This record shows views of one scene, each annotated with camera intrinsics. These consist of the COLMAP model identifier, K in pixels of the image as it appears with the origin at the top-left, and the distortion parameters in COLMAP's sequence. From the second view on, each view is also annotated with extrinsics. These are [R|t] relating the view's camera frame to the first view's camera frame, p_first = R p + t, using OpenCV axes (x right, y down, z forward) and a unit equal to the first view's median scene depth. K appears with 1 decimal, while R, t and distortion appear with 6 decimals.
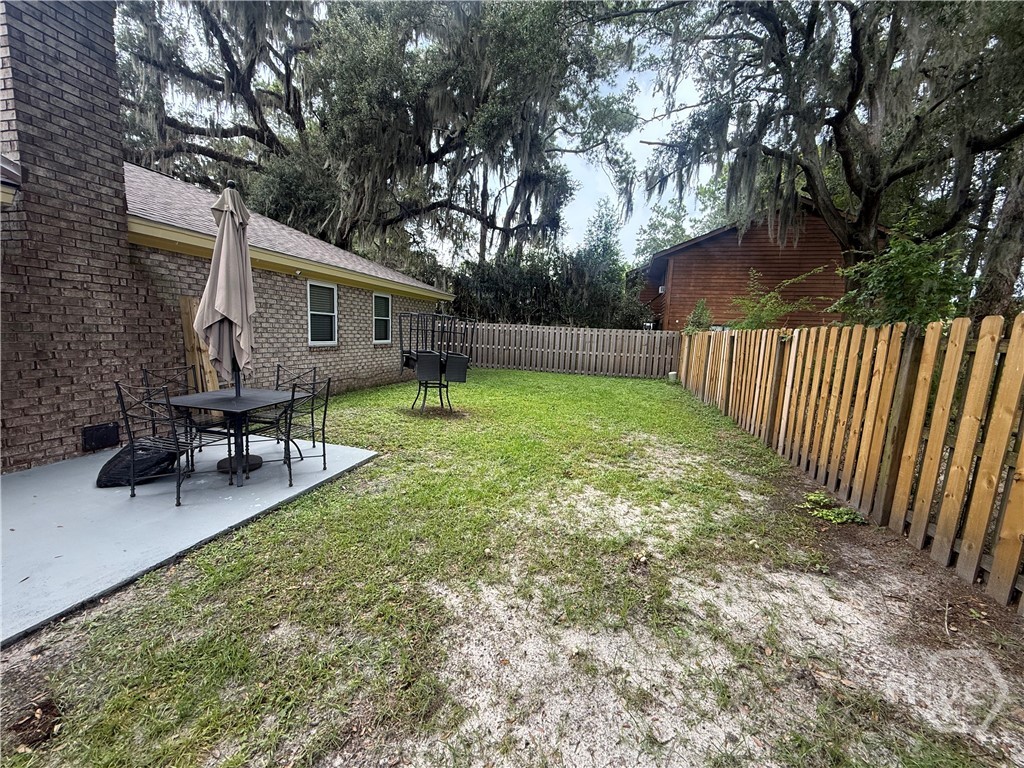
lens RADIAL K [[408.7, 0, 512.5], [0, 408.7, 390.2], [0, 0, 1]] dist [-0.001329, 0.000030]
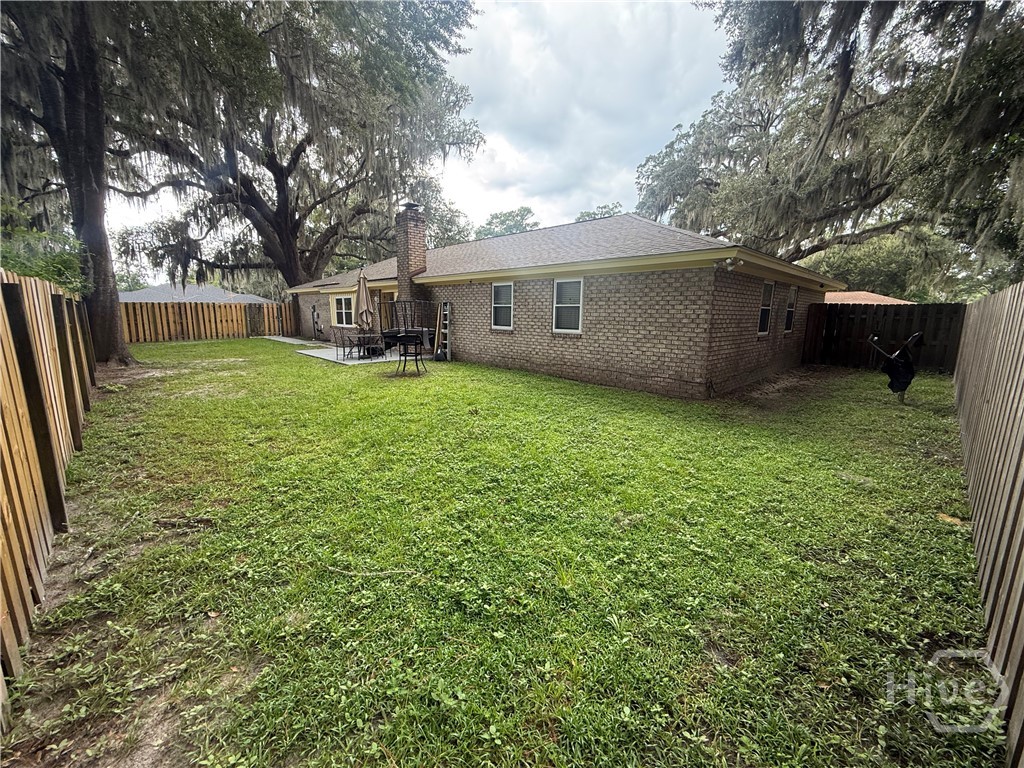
lens RADIAL K [[408.7, 0, 512.7], [0, 408.7, 384.3], [0, 0, 1]] dist [-0.001329, 0.000030]
pose [[-0.518369, 0.104433, -0.848756, 0.592613], [-0.153820, 0.964940, 0.212673, -0.196828], [0.841210, 0.240798, -0.484131, 1.495753]]
